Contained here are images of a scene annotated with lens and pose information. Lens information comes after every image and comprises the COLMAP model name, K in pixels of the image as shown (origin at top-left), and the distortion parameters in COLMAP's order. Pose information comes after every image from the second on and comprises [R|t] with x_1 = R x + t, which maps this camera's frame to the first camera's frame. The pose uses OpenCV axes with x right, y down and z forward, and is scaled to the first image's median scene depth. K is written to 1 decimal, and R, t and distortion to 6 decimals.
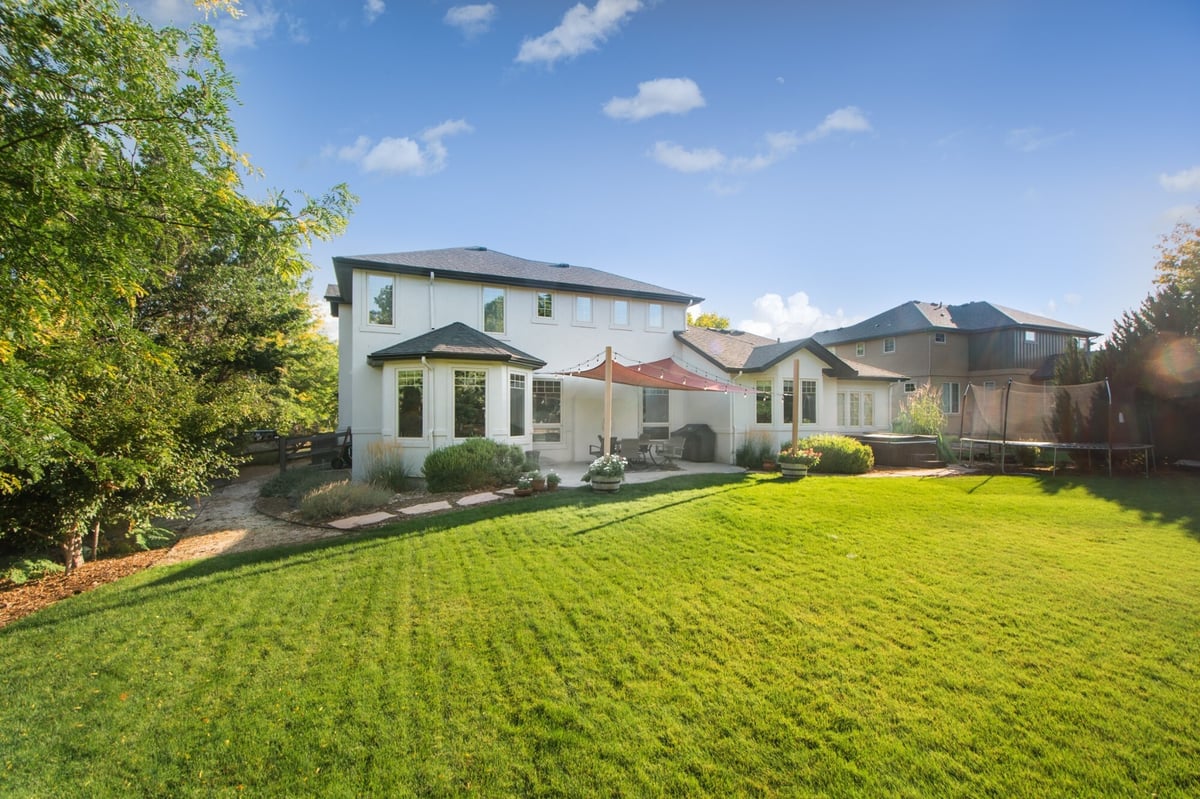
lens RADIAL K [[526.1, 0, 604.2], [0, 526.1, 410.4], [0, 0, 1]] dist [0.016822, -0.000196]
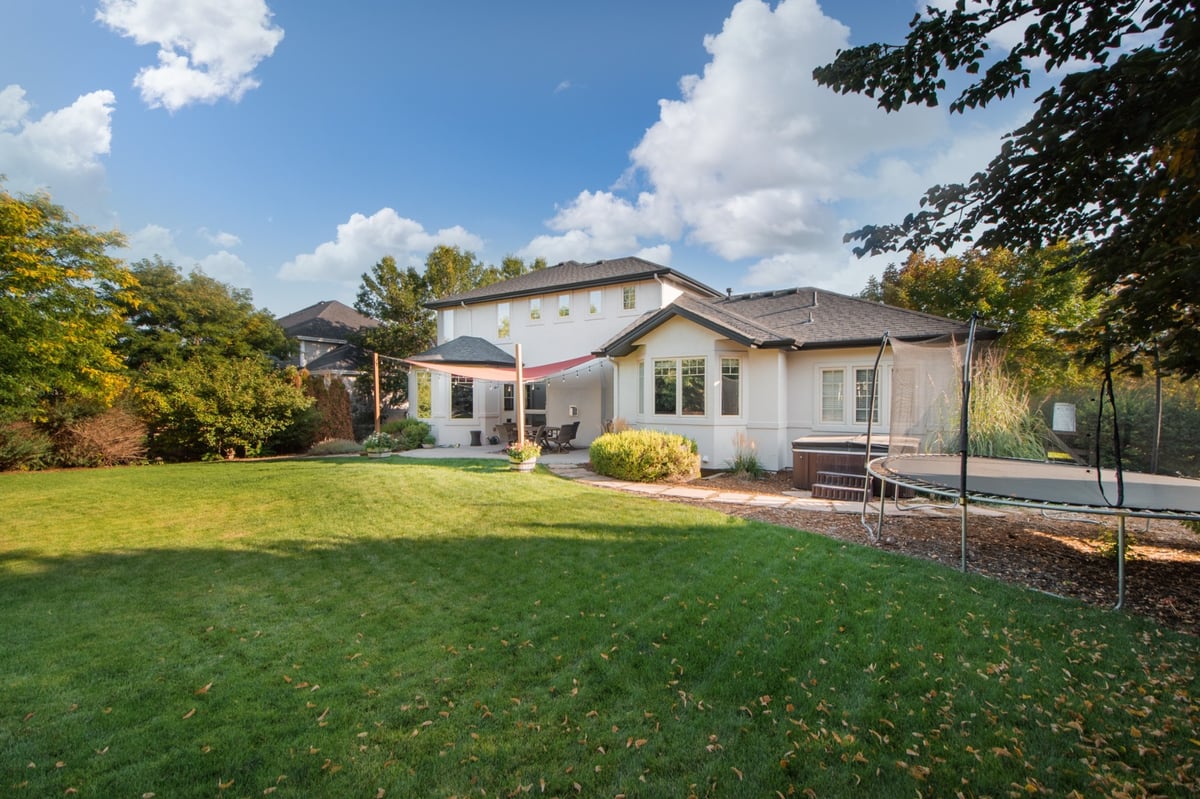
lens RADIAL K [[526.1, 0, 604.2], [0, 526.1, 410.4], [0, 0, 1]] dist [0.016822, -0.000196]
pose [[0.545388, 0.015603, -0.838039, 0.960698], [0.004498, 0.999758, 0.021541, 0.000434], [0.838172, -0.015518, 0.545186, 0.492314]]
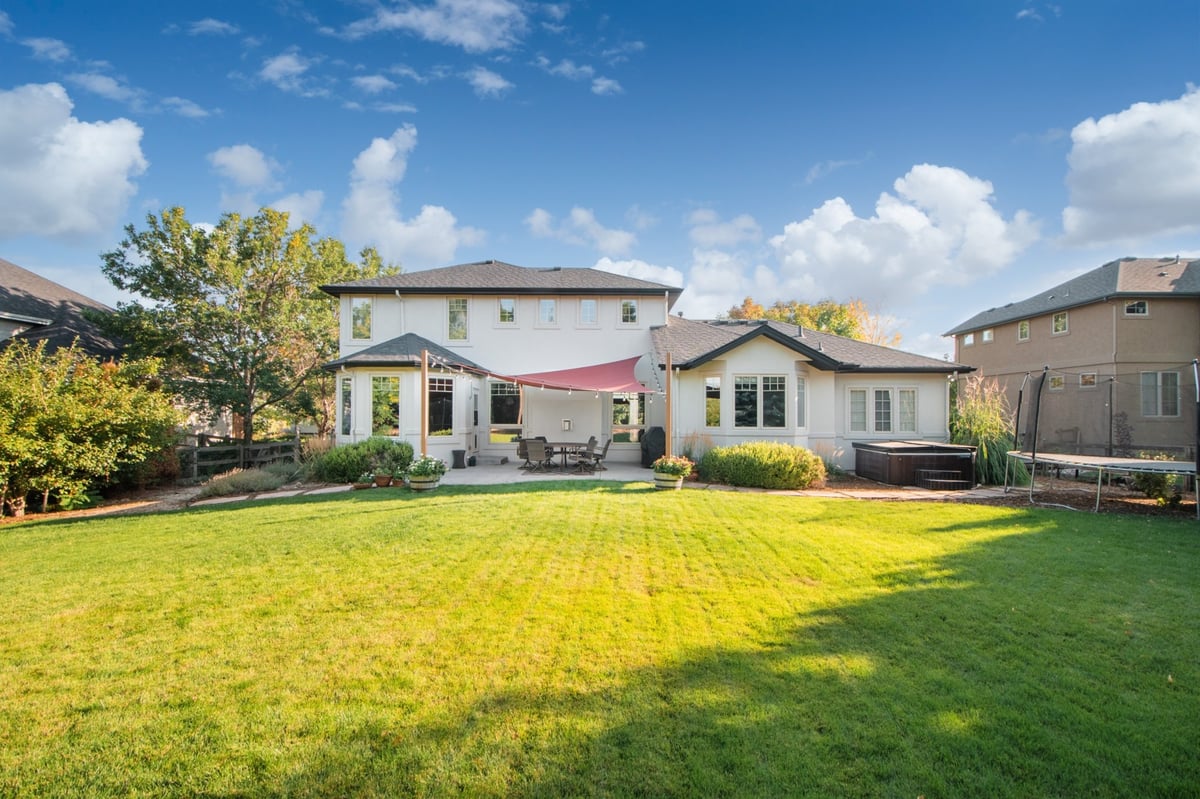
lens RADIAL K [[526.1, 0, 604.2], [0, 526.1, 410.4], [0, 0, 1]] dist [0.016822, -0.000196]
pose [[0.910978, -0.003473, -0.412440, 0.493553], [0.001347, 0.999984, -0.005444, 0.002036], [0.412453, 0.004403, 0.910968, 0.138479]]
